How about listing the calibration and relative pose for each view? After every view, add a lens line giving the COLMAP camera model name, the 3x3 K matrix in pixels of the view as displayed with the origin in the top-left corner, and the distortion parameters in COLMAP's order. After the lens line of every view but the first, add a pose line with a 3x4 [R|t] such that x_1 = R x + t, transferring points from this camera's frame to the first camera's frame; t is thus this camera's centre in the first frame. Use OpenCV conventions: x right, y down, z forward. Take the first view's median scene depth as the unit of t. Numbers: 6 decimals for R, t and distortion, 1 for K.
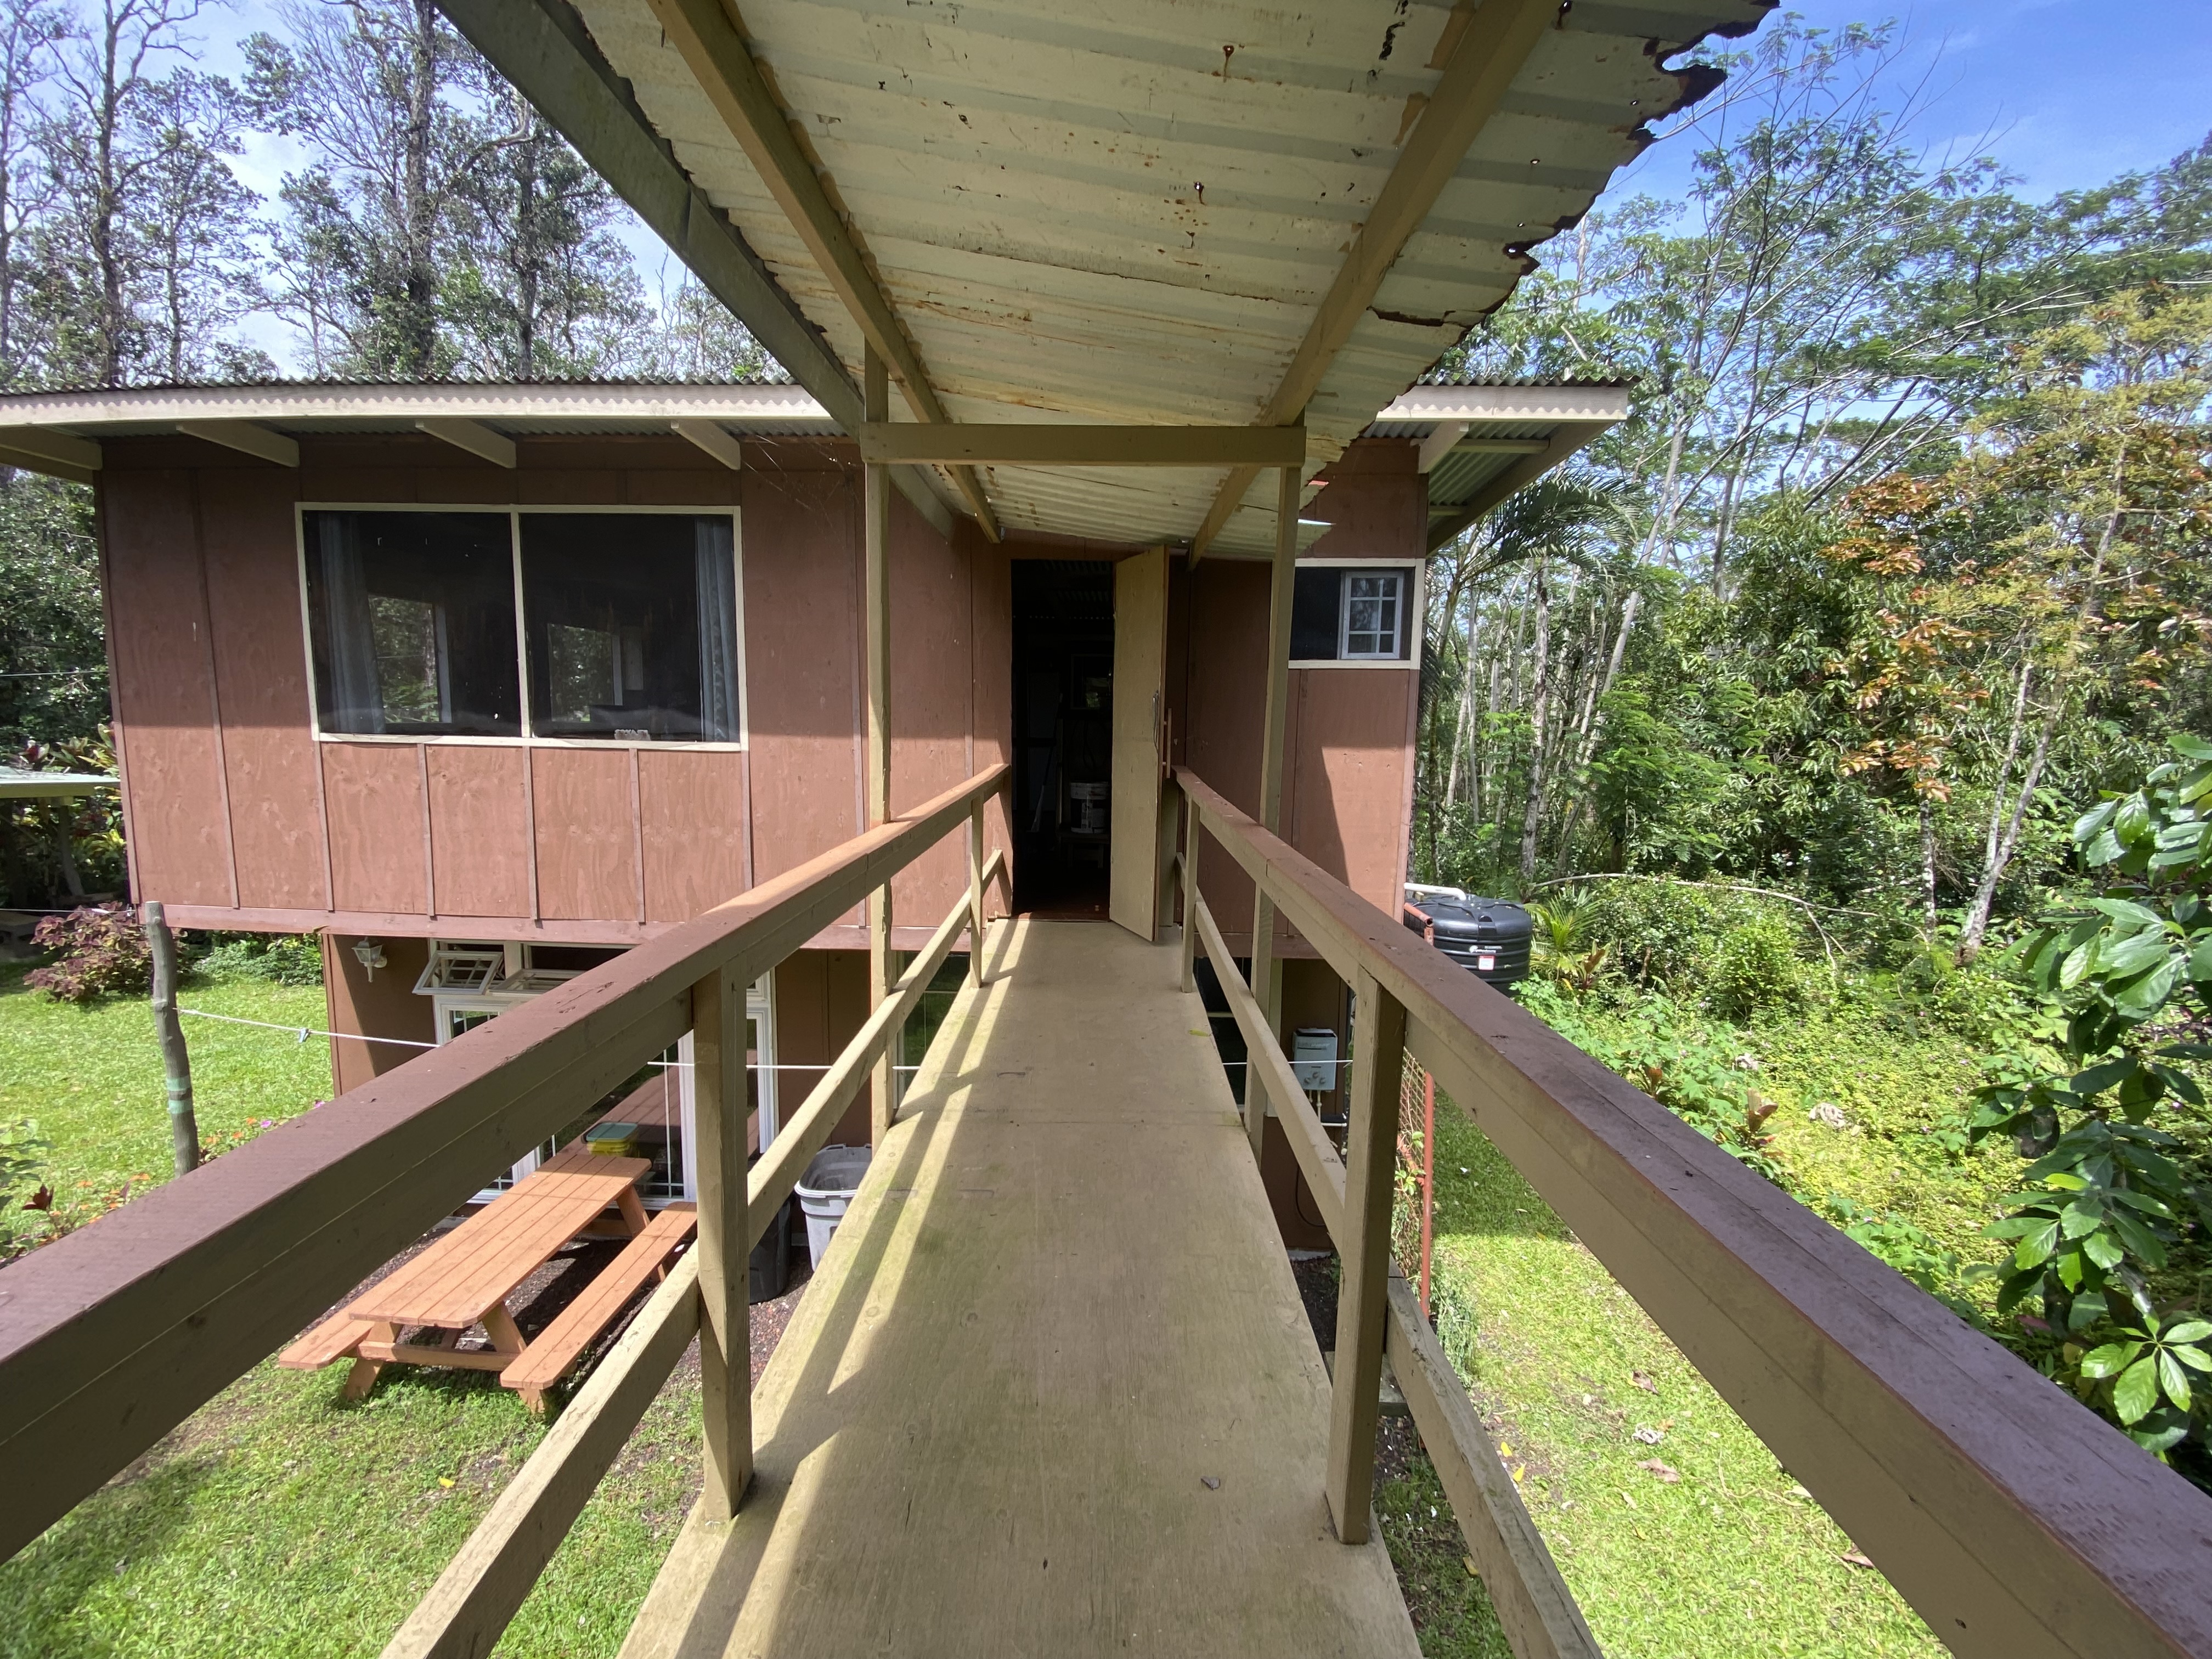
lens RADIAL K [[890.9, 0, 1076.8], [0, 890.9, 824.9], [0, 0, 1]] dist [0.013530, -0.017408]
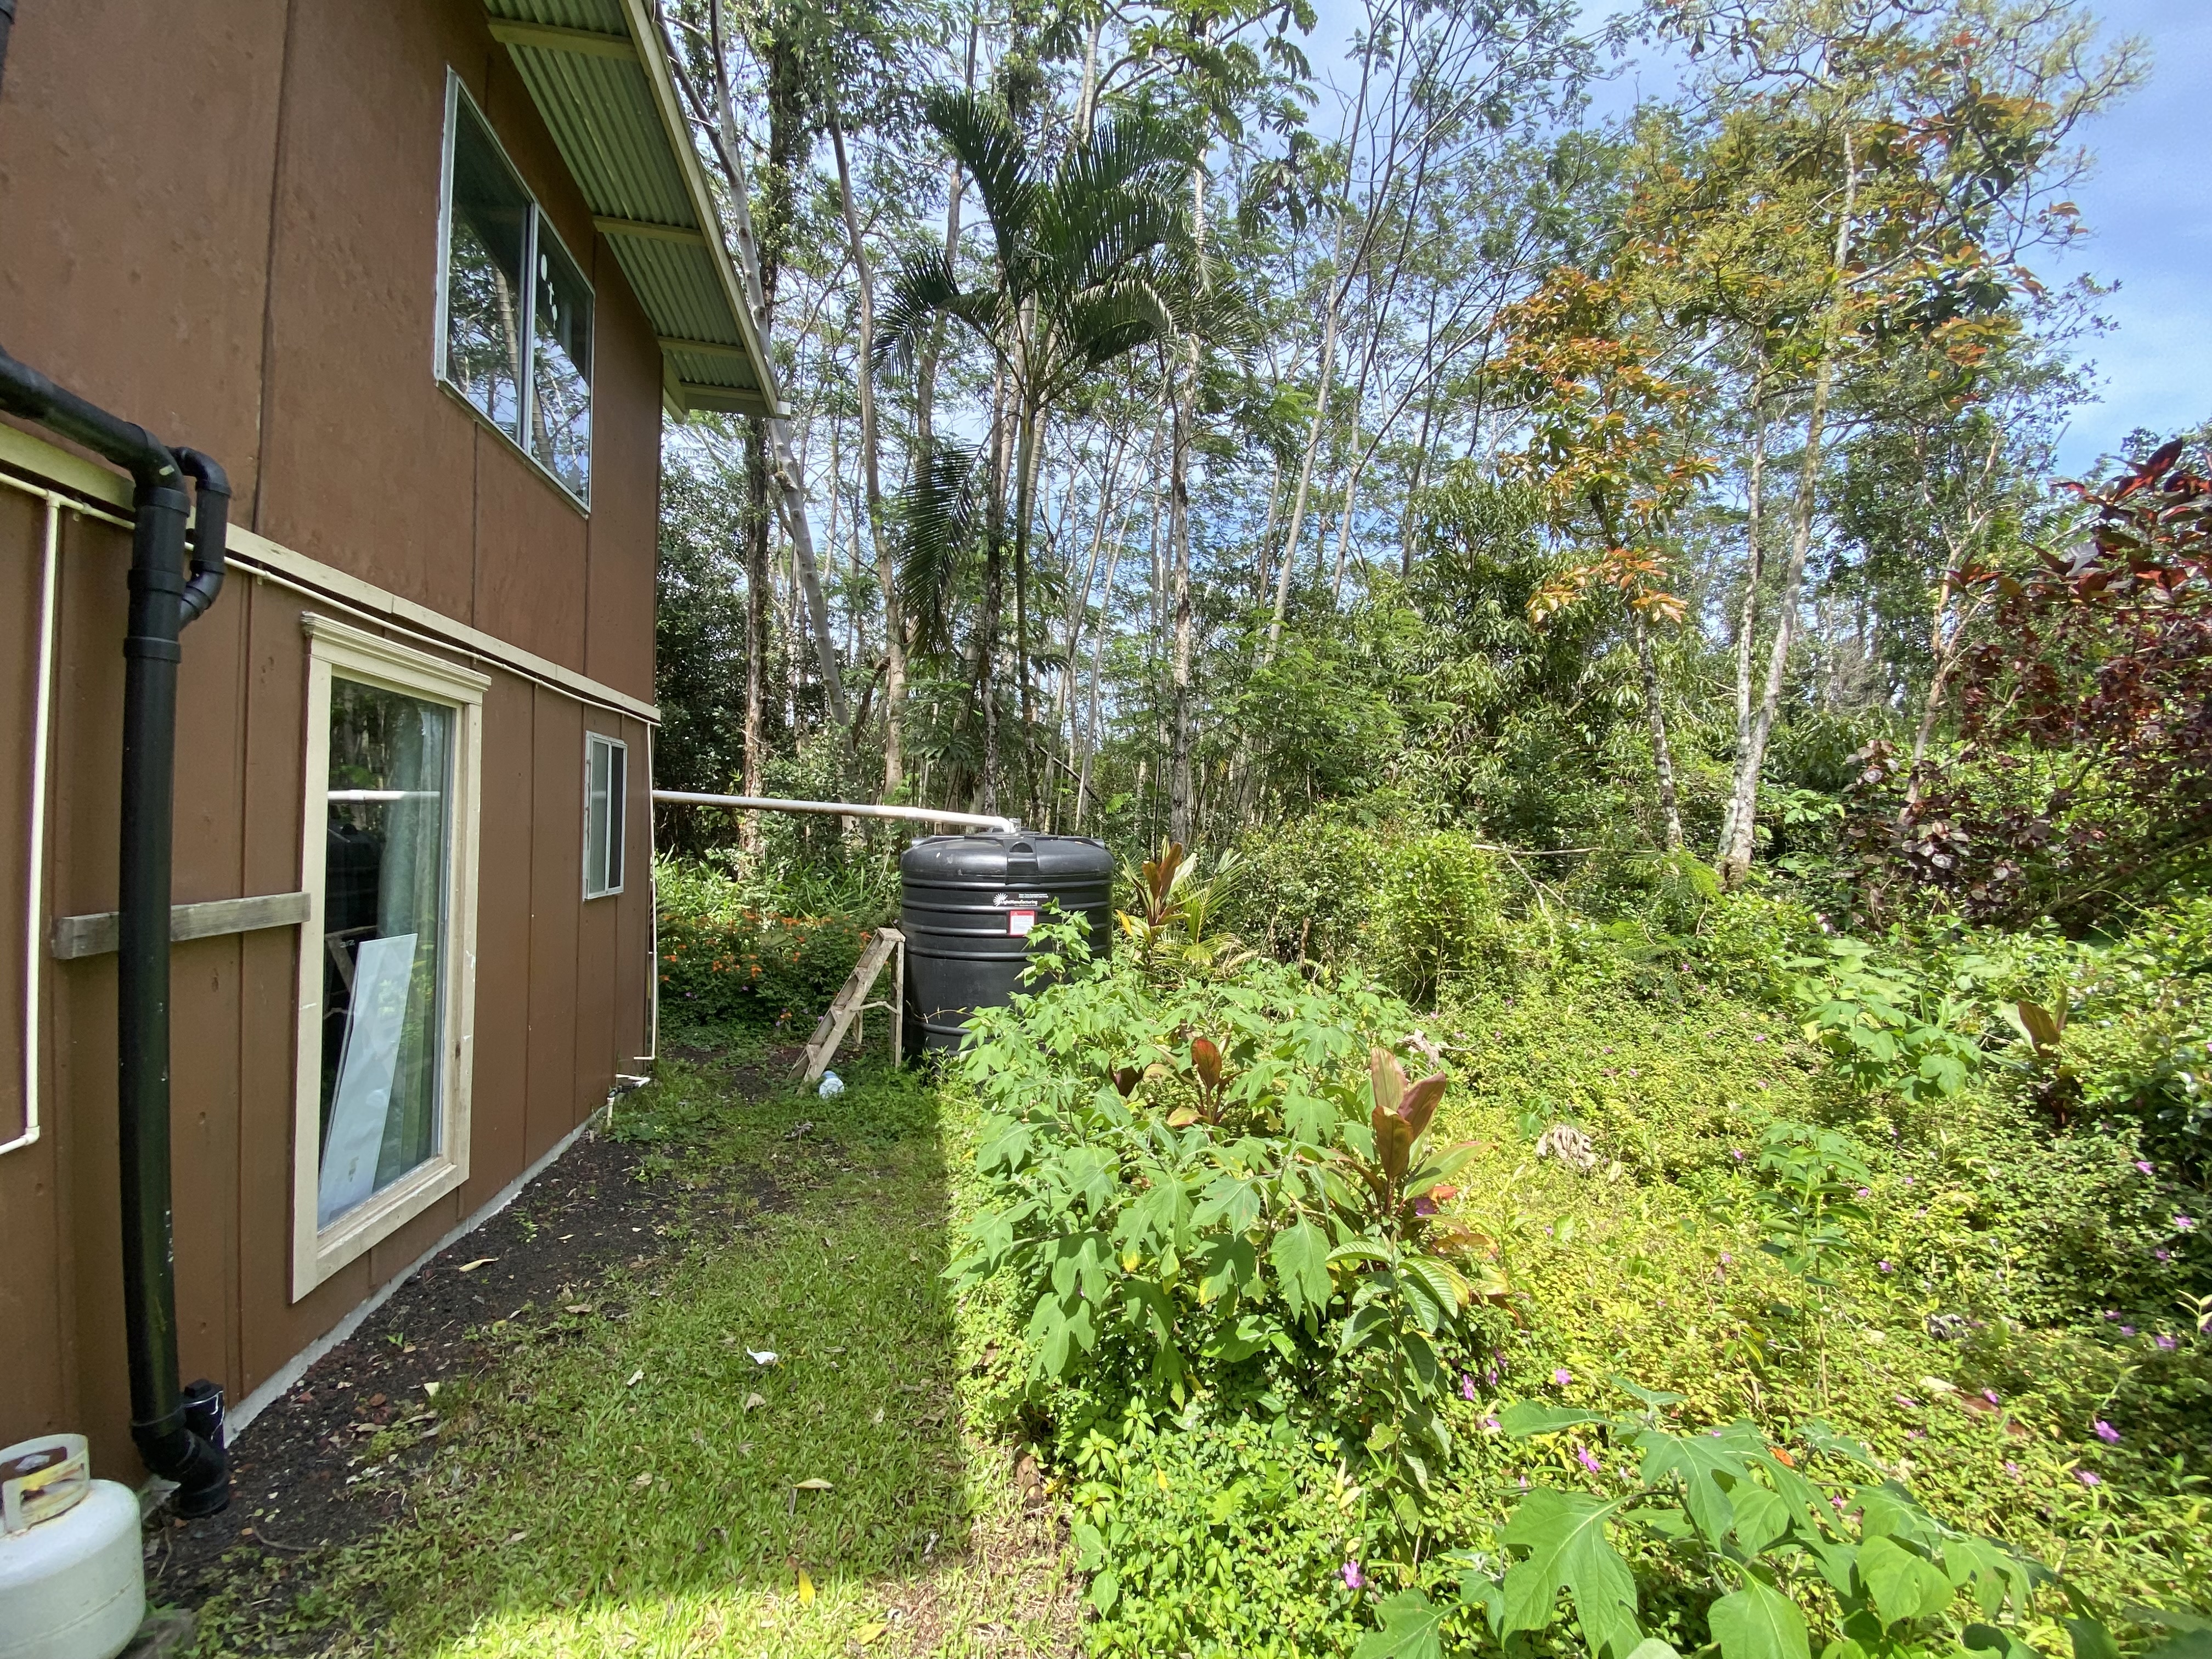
lens RADIAL K [[879.6, 0, 1064.5], [0, 879.6, 823.9], [0, 0, 1]] dist [-0.000468, -0.012397]
pose [[0.977891, 0.005778, 0.209036, 0.404379], [0.021259, 0.991693, -0.126860, 0.179364], [-0.208032, 0.128499, 0.969645, 0.487238]]
